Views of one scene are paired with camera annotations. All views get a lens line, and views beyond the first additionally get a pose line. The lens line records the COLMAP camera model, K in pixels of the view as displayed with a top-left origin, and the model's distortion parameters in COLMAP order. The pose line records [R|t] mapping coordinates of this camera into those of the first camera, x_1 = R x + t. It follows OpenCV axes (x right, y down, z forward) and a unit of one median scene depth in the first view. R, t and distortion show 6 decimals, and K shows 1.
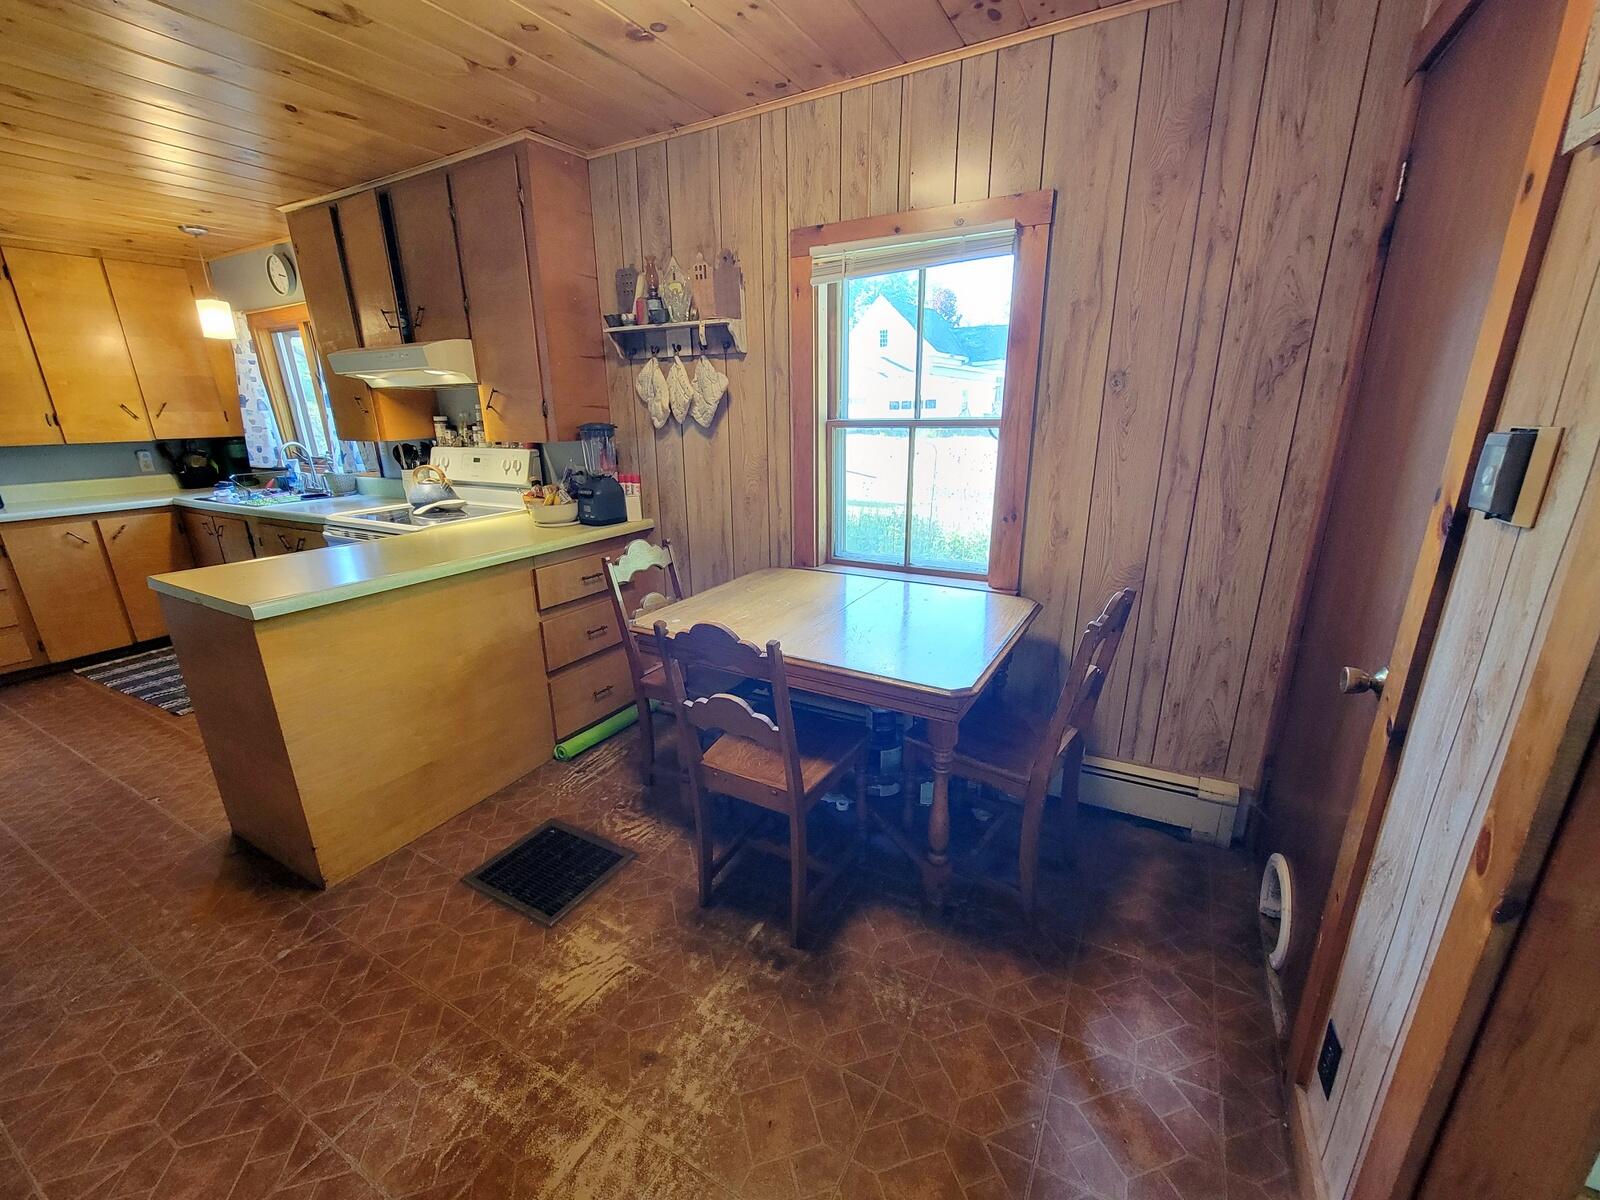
lens RADIAL K [[651.9, 0, 785.6], [0, 651.9, 617.2], [0, 0, 1]] dist [0.000486, 0.000797]
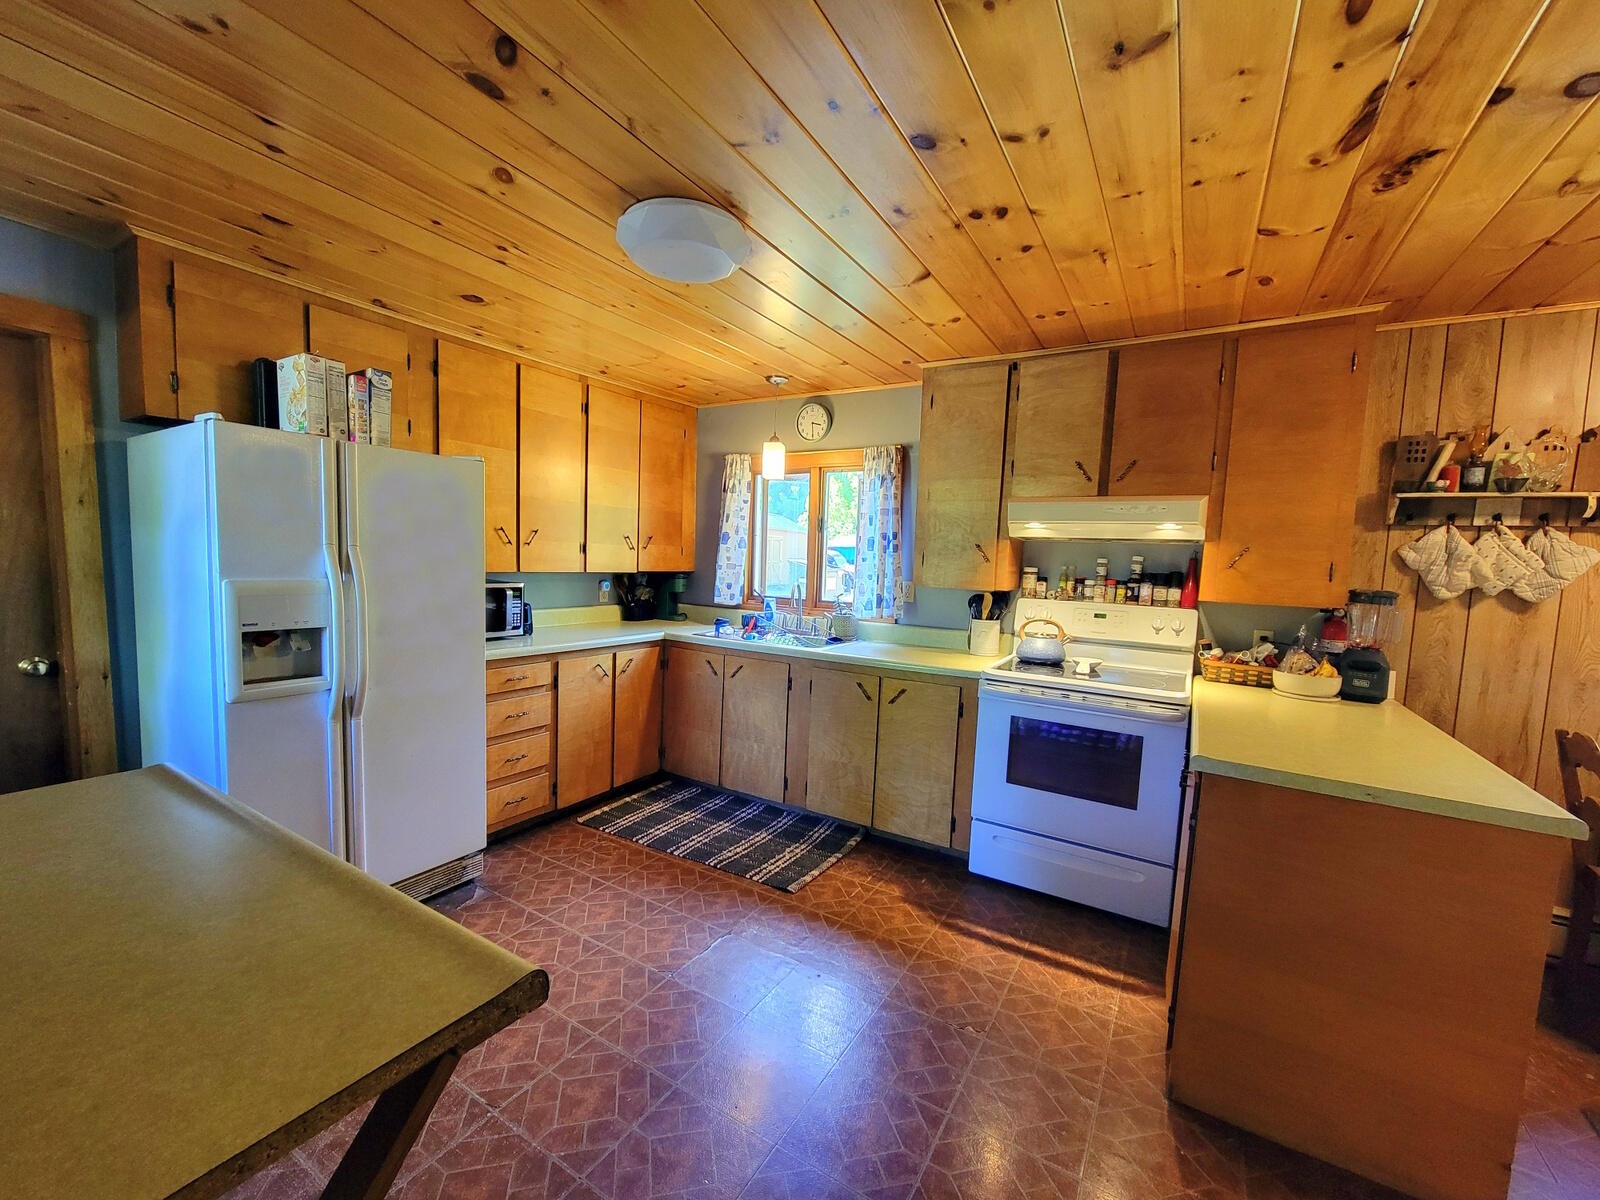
lens RADIAL K [[646.8, 0, 775.6], [0, 646.8, 613.3], [0, 0, 1]] dist [-0.000628, 0.000015]
pose [[0.997960, 0.055672, -0.031263, -1.201977], [-0.061181, 0.973855, -0.218779, -0.022165], [0.018266, 0.220245, 0.975273, 0.132300]]
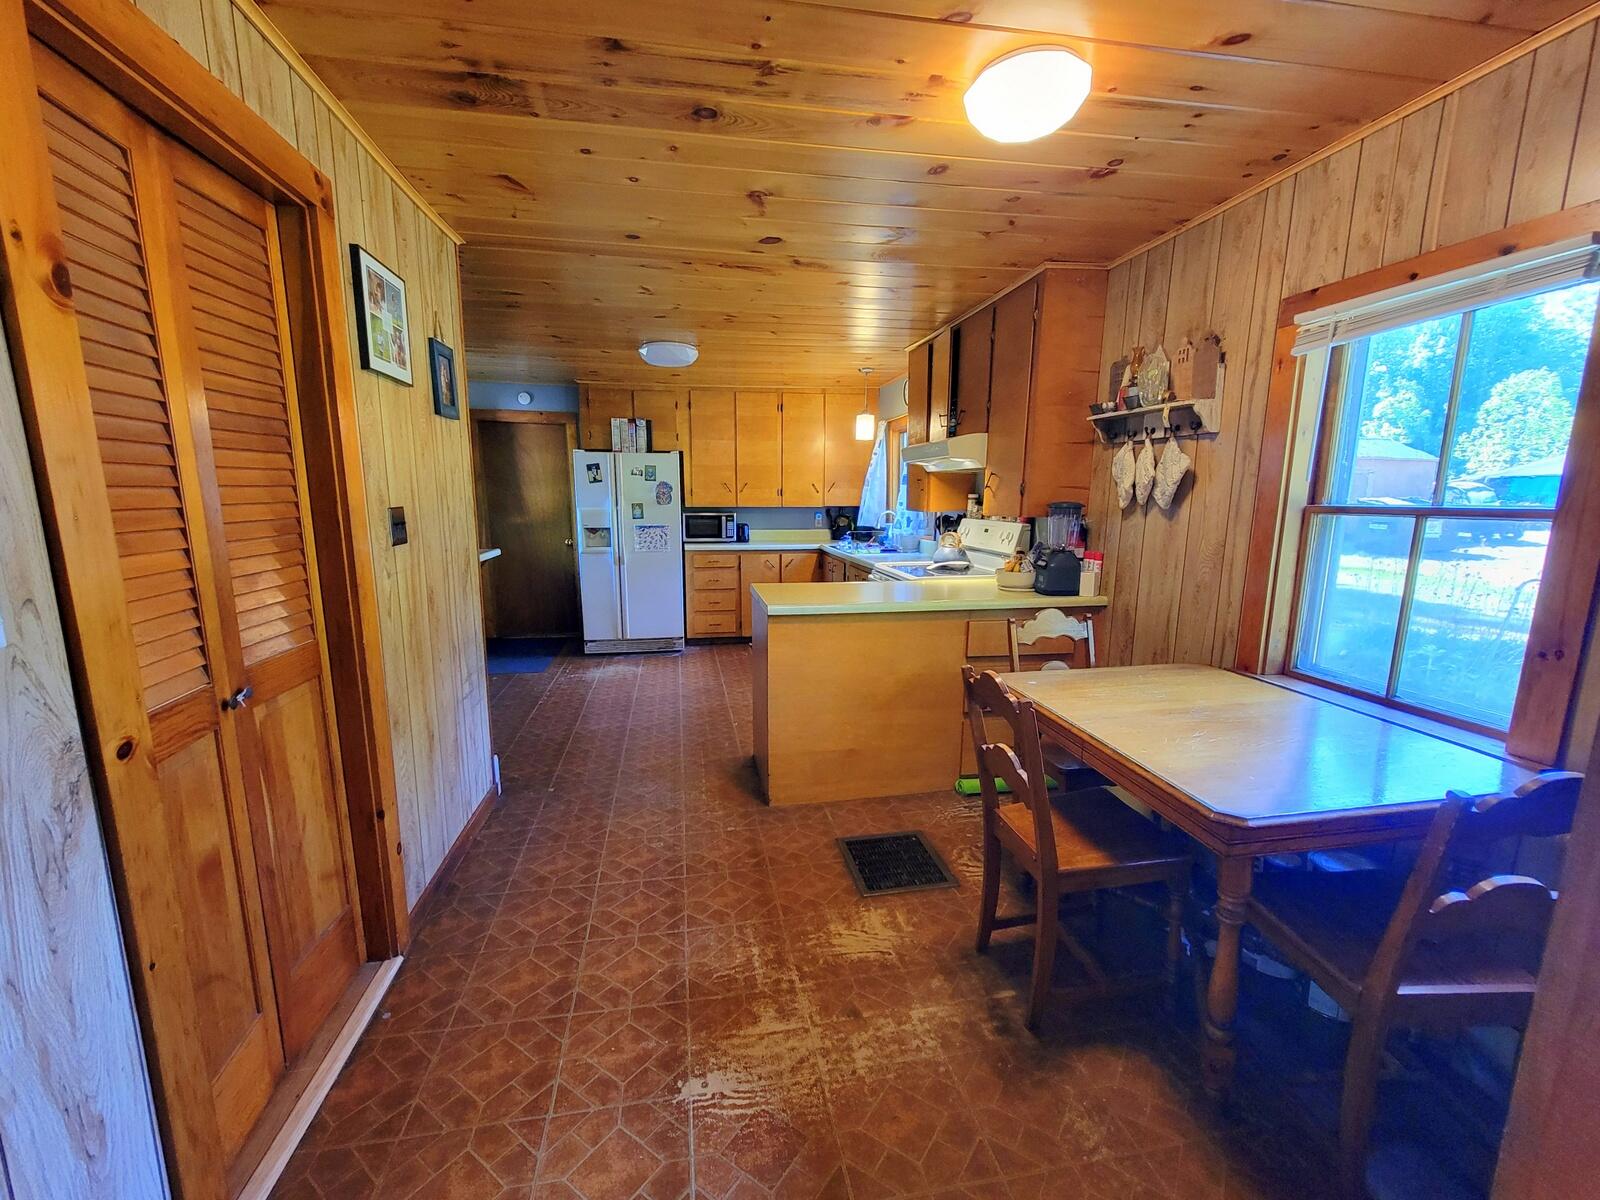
lens RADIAL K [[662.7, 0, 800.8], [0, 662.7, 618.8], [0, 0, 1]] dist [-0.001203, 0.000178]
pose [[0.644361, 0.157702, -0.748284, 0.307610], [-0.244219, 0.969702, -0.005935, 0.002934], [0.724676, 0.186569, 0.663352, -0.007427]]
